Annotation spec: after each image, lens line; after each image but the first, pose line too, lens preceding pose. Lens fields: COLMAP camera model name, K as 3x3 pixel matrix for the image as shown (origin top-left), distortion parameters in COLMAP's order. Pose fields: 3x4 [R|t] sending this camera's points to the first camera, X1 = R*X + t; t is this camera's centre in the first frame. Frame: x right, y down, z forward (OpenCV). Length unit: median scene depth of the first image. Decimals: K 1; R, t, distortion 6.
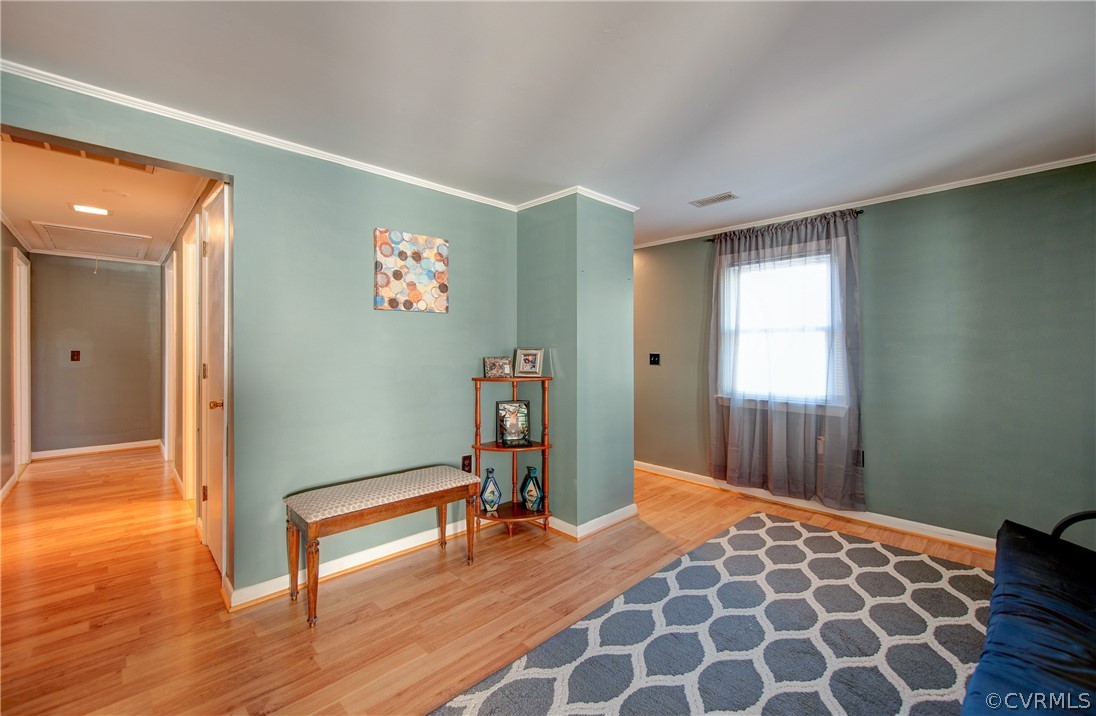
lens RADIAL K [[448.0, 0, 541.8], [0, 448.0, 349.9], [0, 0, 1]] dist [0.006270, -0.002118]
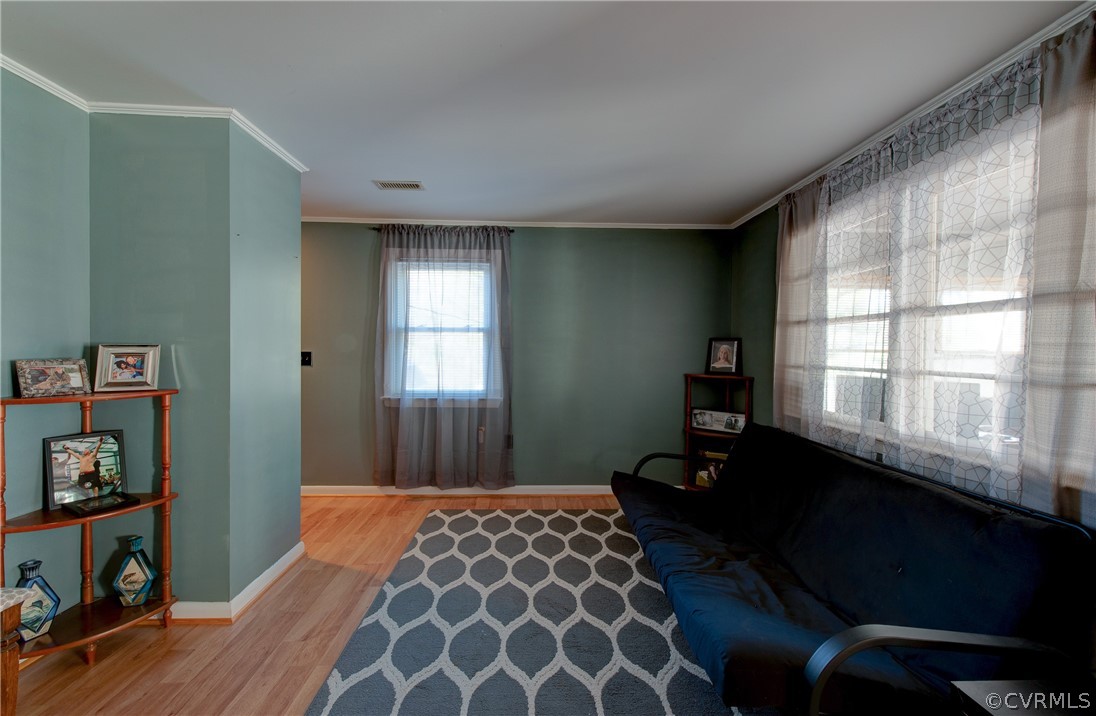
lens RADIAL K [[448.0, 0, 541.2], [0, 448.0, 353.1], [0, 0, 1]] dist [0.006270, -0.002118]
pose [[0.661926, -0.002684, 0.749565, -0.113790], [-0.007052, 0.999927, 0.009809, -0.001669], [-0.749536, -0.011778, 0.661858, 0.168263]]
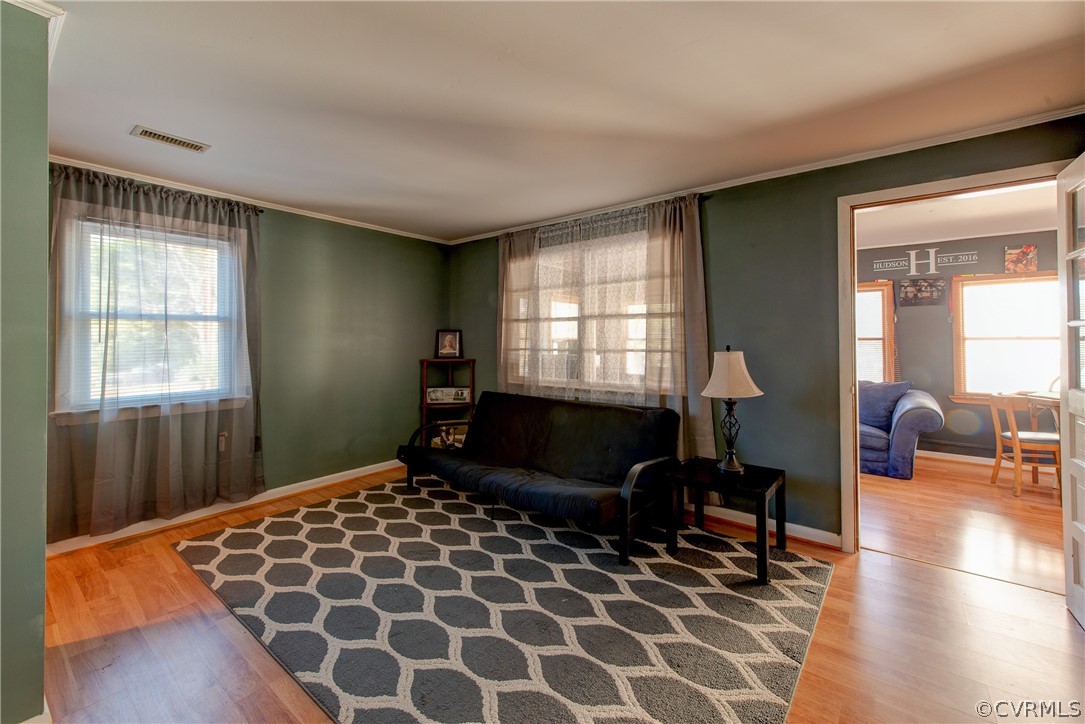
lens RADIAL K [[448.7, 0, 534.1], [0, 448.7, 336.3], [0, 0, 1]] dist [0.002365, 0.000148]
pose [[-0.141117, 0.006457, 0.989972, -0.431328], [0.004269, 0.999973, -0.005914, -0.001732], [-0.989984, 0.003392, -0.141141, 0.505994]]
